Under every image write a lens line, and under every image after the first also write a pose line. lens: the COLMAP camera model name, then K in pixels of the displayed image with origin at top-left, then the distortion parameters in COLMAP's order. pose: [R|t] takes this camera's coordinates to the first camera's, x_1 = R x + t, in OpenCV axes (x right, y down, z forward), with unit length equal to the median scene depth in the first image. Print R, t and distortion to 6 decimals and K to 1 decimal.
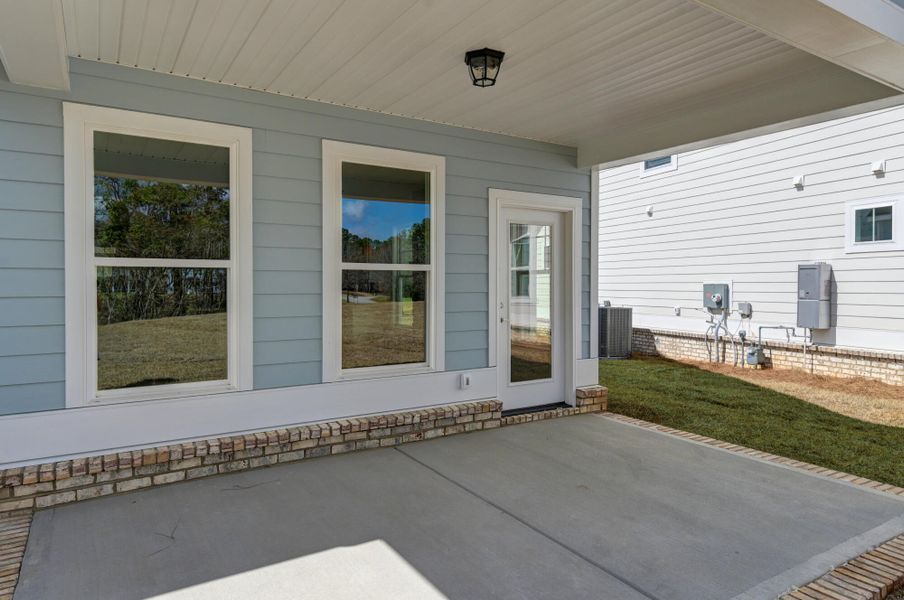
lens RADIAL K [[539.1, 0, 457.4], [0, 539.1, 286.6], [0, 0, 1]] dist [0.016550, -0.001127]
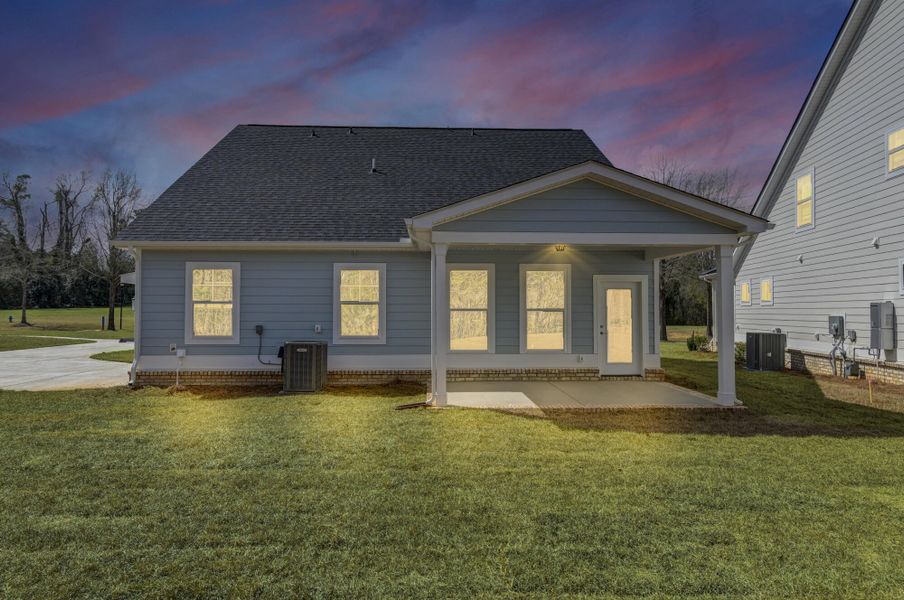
lens RADIAL K [[539.1, 0, 457.4], [0, 539.1, 286.6], [0, 0, 1]] dist [0.016550, -0.001127]
pose [[0.863104, -0.022554, -0.504522, 0.401303], [-0.002199, 0.998825, -0.048412, -0.011850], [0.505021, 0.042894, 0.862041, -0.705536]]
